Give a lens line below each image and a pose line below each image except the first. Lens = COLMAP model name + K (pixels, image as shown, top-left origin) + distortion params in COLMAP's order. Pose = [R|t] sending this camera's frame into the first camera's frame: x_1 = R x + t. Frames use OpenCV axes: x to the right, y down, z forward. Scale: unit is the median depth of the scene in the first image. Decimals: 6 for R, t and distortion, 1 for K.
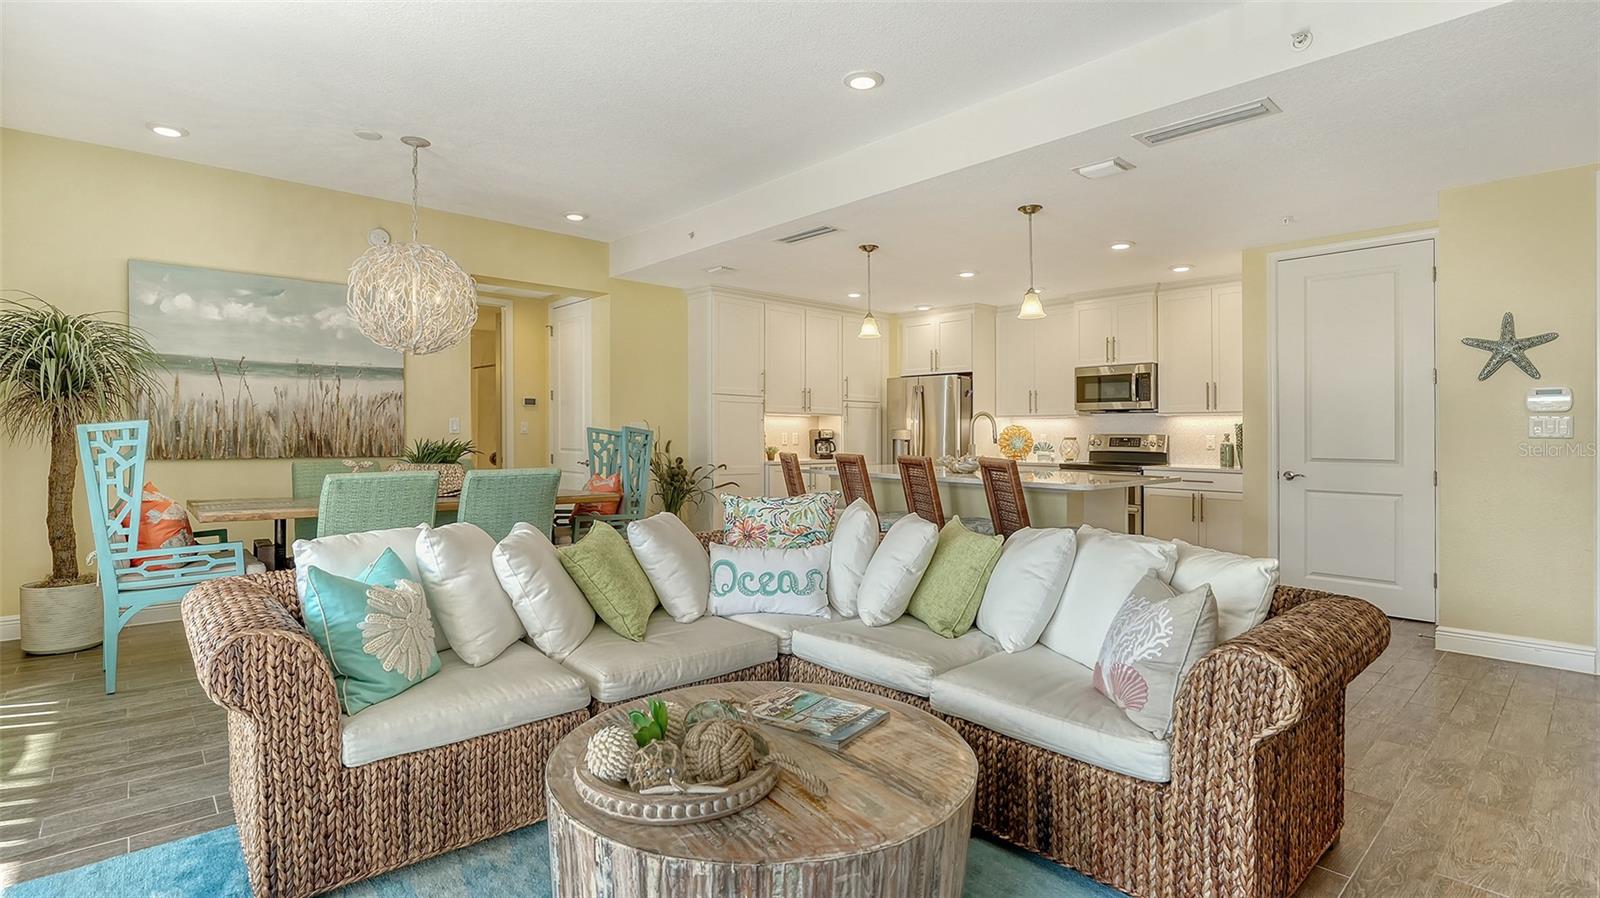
lens RADIAL K [[754.8, 0, 800.2], [0, 754.8, 441.9], [0, 0, 1]] dist [-0.012155, -0.000057]
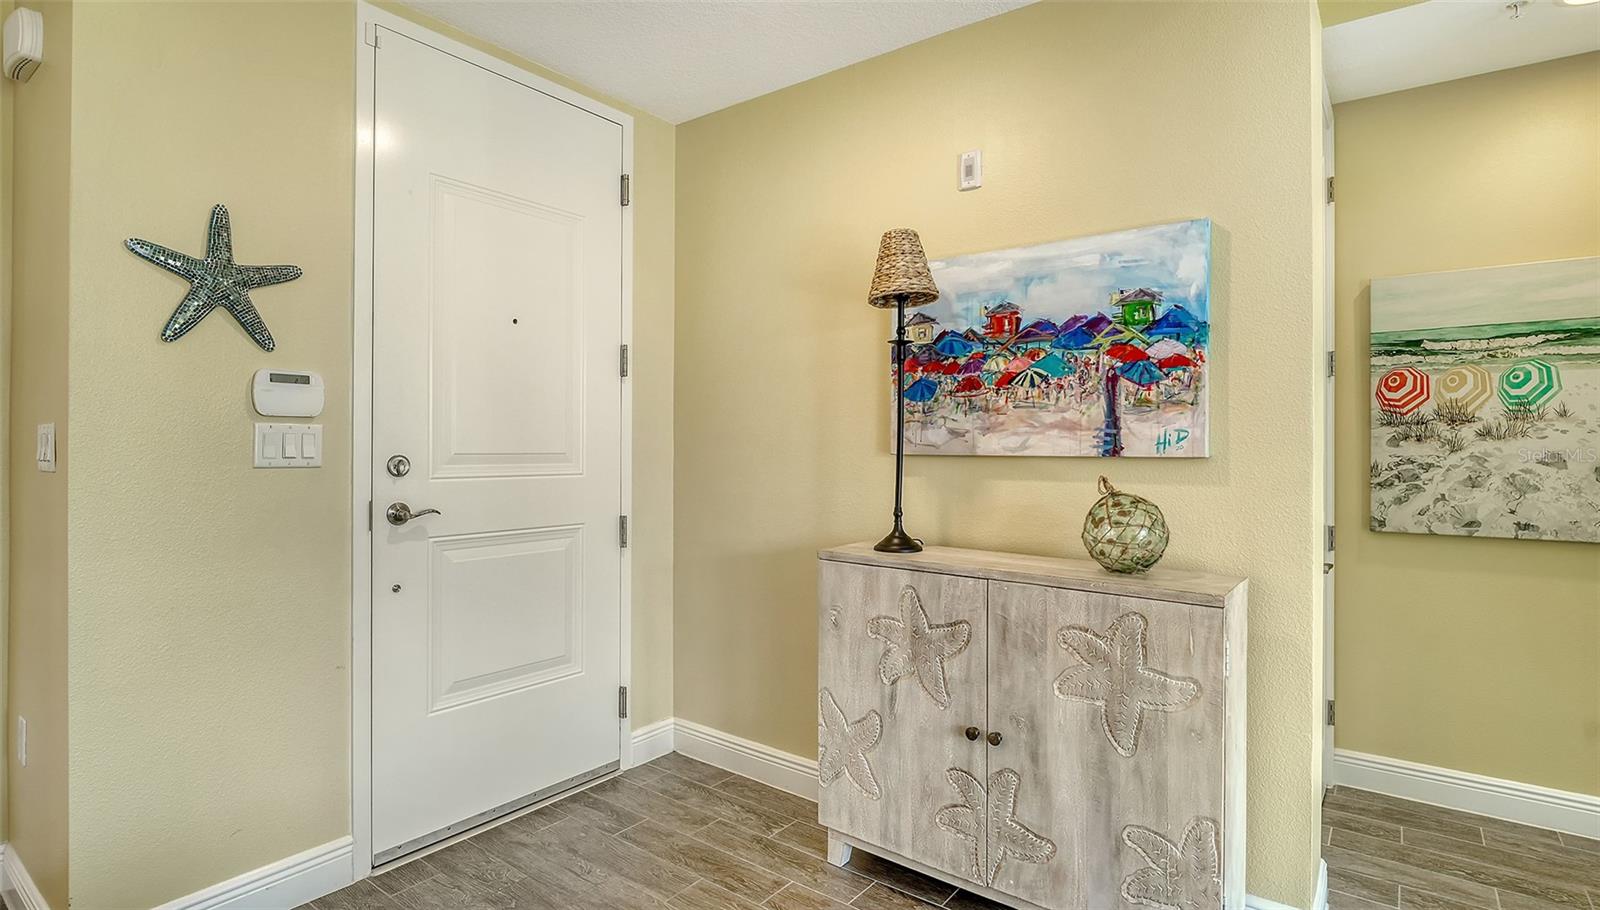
lens RADIAL K [[797.5, 0, 796.4], [0, 797.5, 442.4], [0, 0, 1]] dist [-0.007794, -0.000575]
pose [[-0.177587, -0.002415, 0.984102, 0.281169], [0.000721, 0.999996, 0.002584, -0.017212], [-0.984105, 0.001169, -0.177584, 0.528137]]
